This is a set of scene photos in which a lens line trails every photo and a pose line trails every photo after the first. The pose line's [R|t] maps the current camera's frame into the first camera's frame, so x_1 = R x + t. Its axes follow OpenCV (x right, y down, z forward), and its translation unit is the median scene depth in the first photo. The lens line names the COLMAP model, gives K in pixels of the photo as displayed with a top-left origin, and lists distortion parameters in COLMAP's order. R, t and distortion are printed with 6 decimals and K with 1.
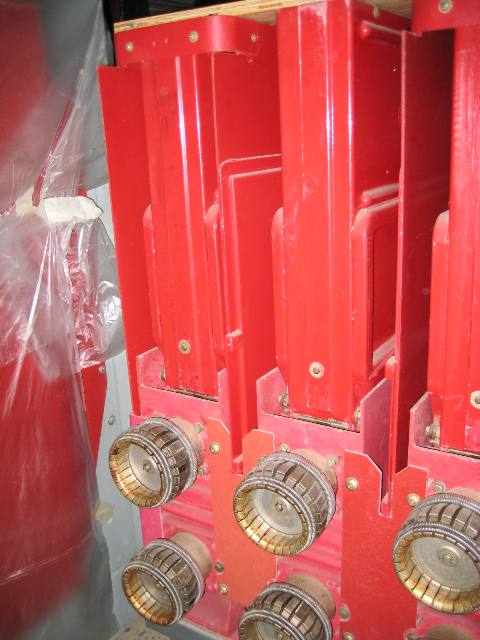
lens RADIAL K [[651.5, 0, 240.0], [0, 651.5, 320.0], [0, 0, 1]] dist [-0.163643, 0.190264]
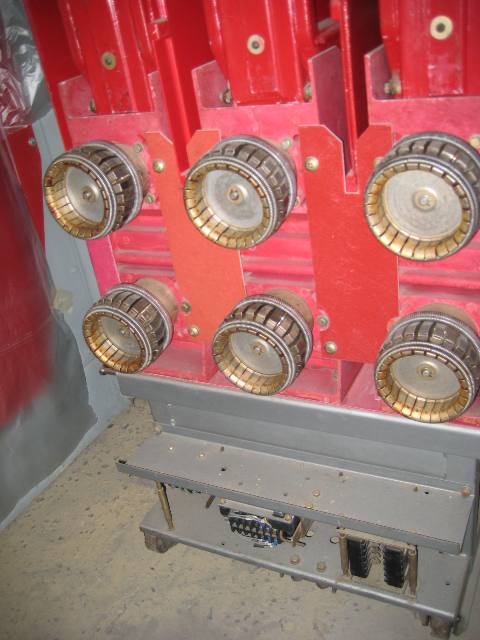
lens RADIAL K [[651.9, 0, 240.0], [0, 651.9, 320.0], [0, 0, 1]] dist [-0.096353, 0.005410]
pose [[0.988743, -0.145343, 0.035519, 0.010029], [0.135481, 0.970450, 0.199680, 0.251765], [-0.063492, -0.192620, 0.979217, 0.069067]]
